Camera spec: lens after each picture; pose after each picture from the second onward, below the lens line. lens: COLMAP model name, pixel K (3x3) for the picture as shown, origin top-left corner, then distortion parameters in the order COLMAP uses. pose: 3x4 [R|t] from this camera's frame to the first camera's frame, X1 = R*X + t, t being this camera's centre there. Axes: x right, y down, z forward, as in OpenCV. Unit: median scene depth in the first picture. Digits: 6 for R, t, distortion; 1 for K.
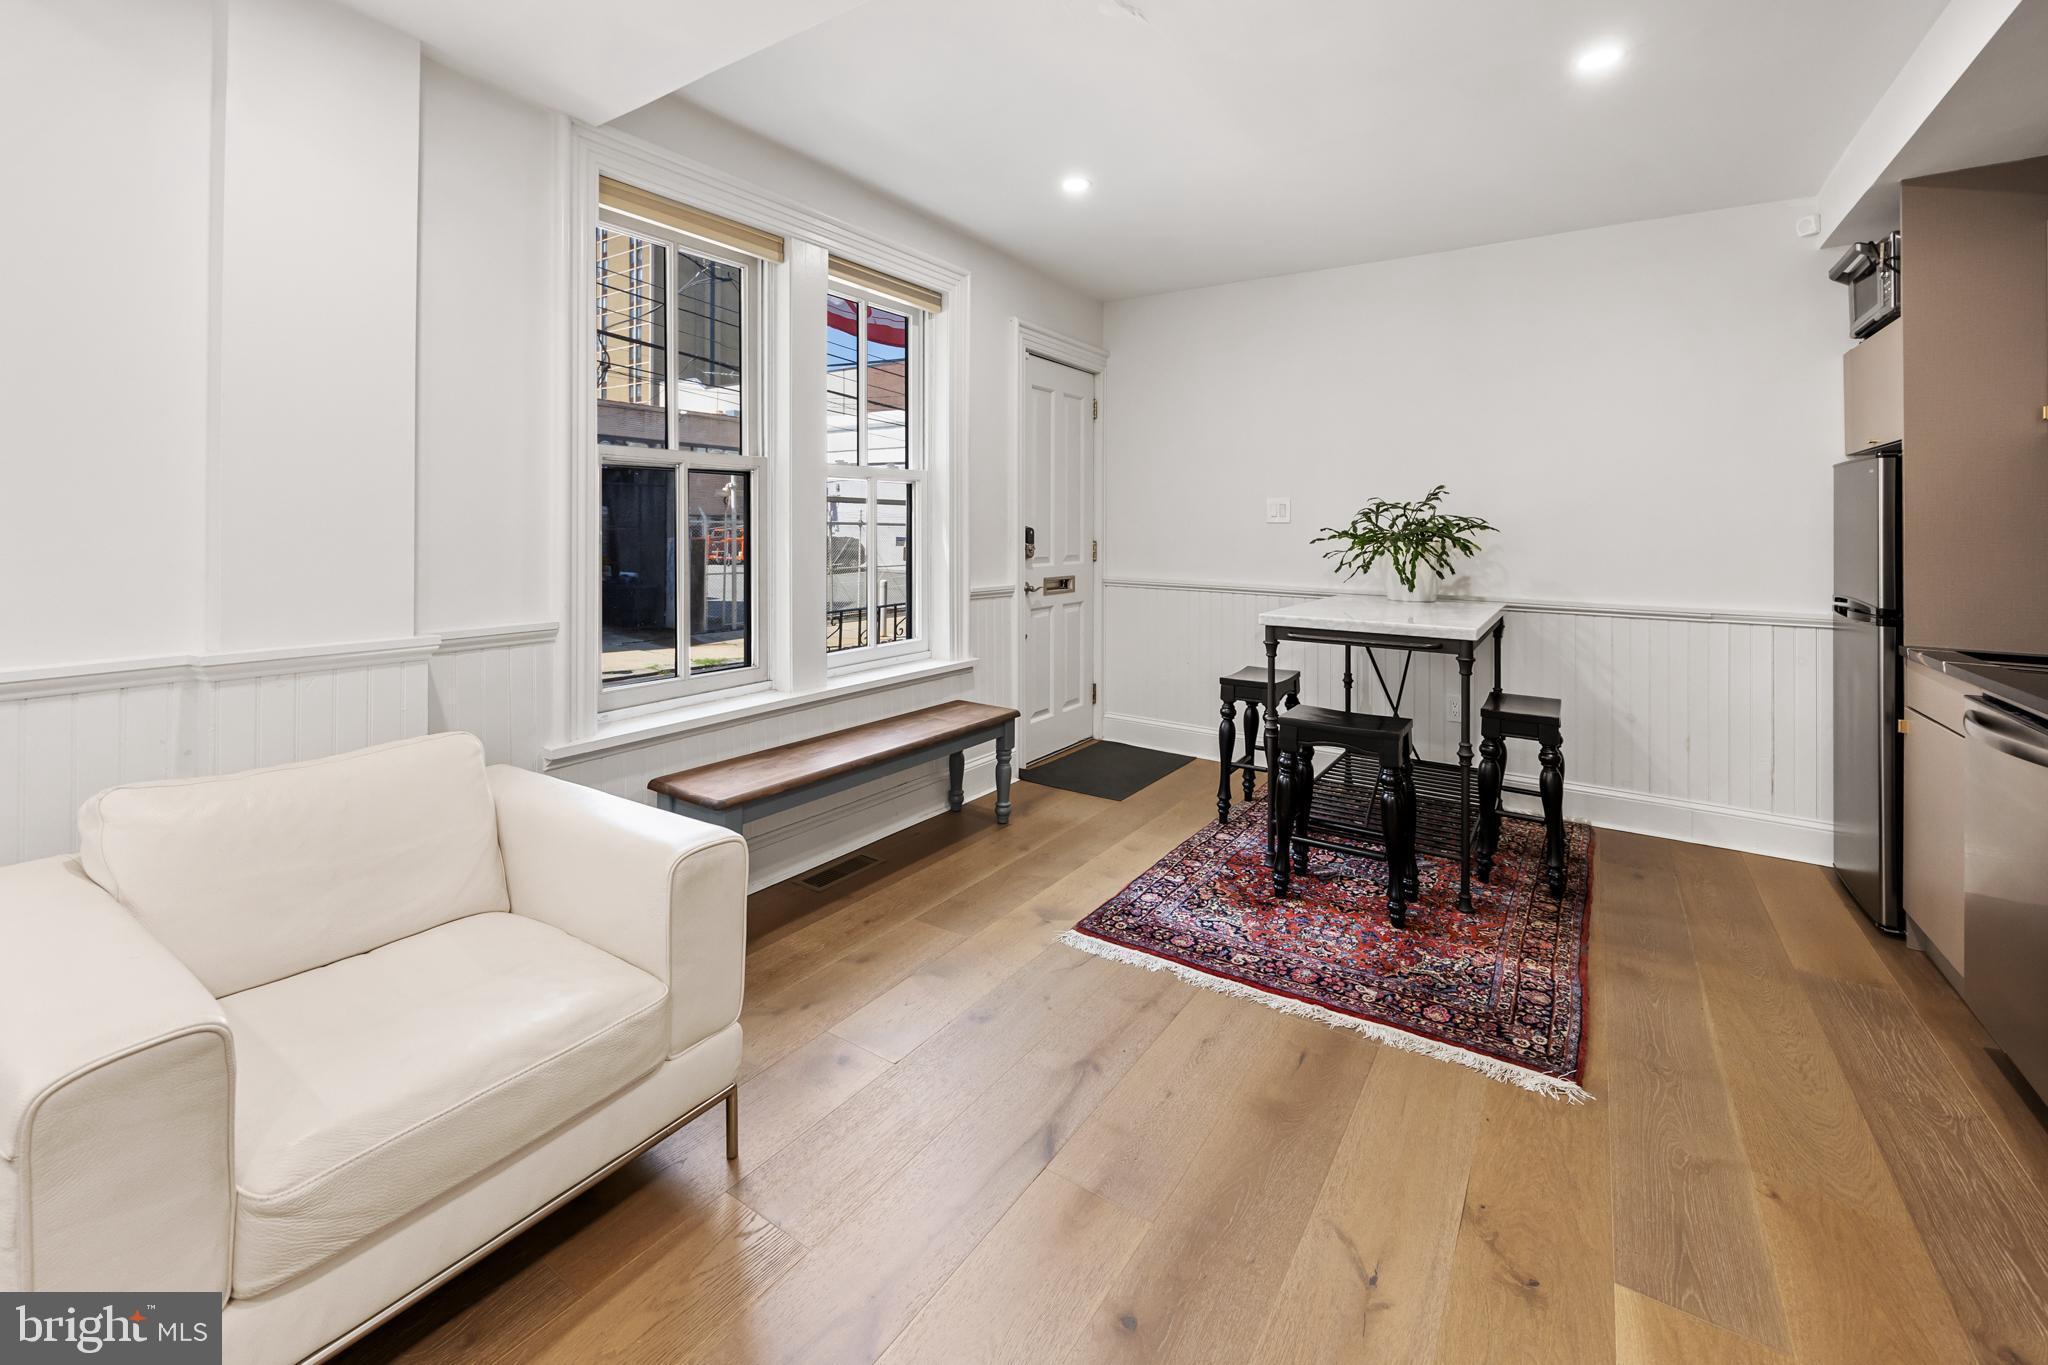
lens RADIAL K [[877.8, 0, 1045.6], [0, 877.8, 521.1], [0, 0, 1]] dist [0.003851, -0.000148]
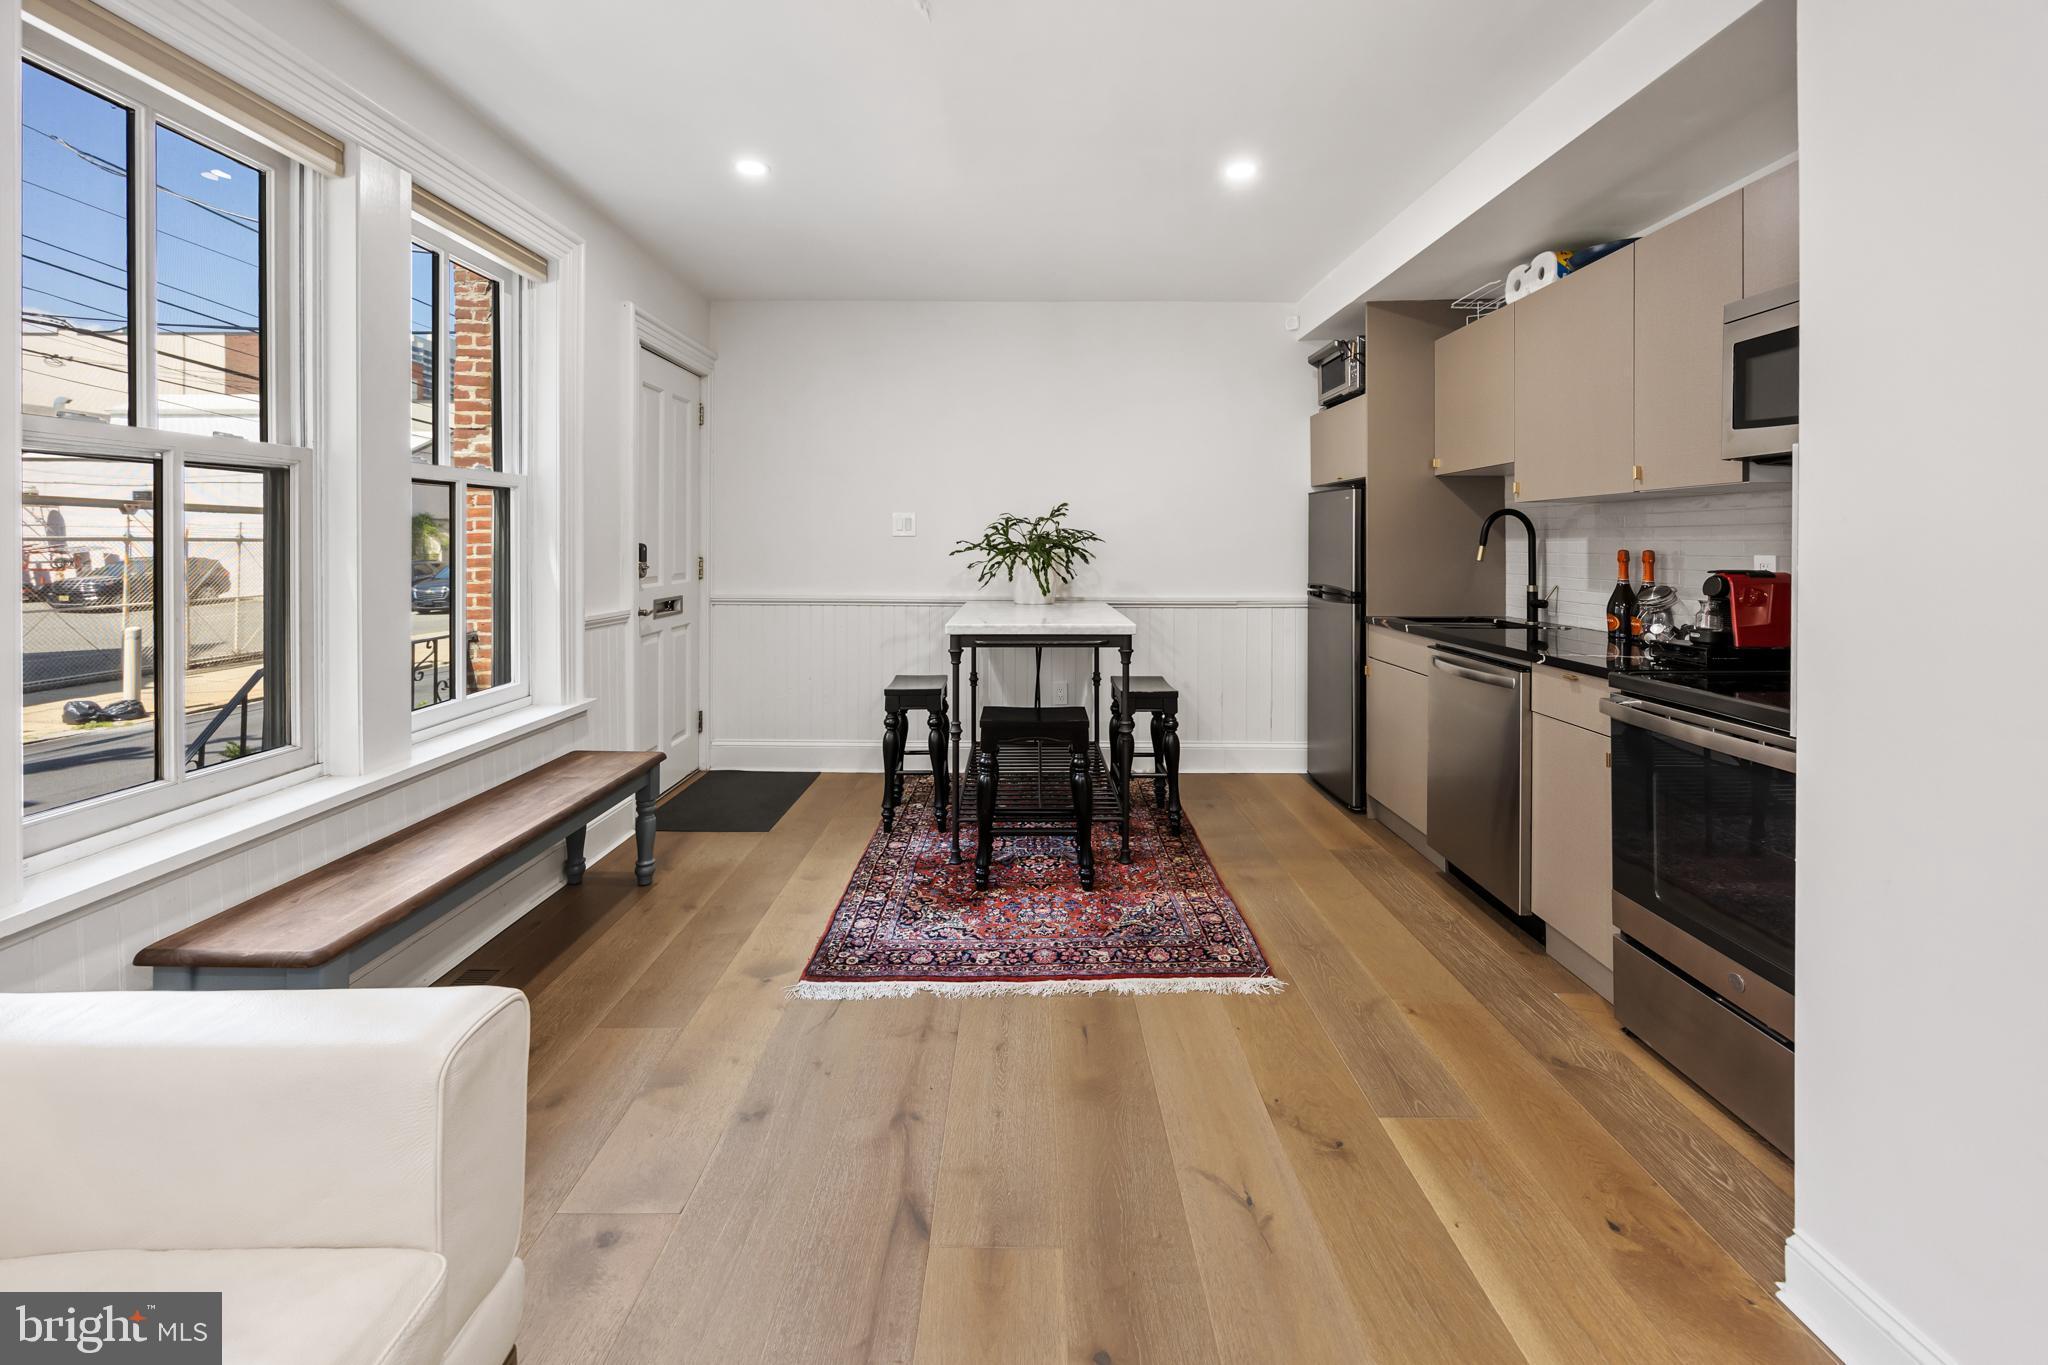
lens RADIAL K [[823.1, 0, 1045.2], [0, 823.1, 538.6], [0, 0, 1]] dist [-0.002213, 0.000115]
pose [[0.828938, -0.008733, 0.559272, -0.230942], [0.005155, 0.999955, 0.007974, -0.003290], [-0.559317, -0.003727, 0.828946, 0.142499]]
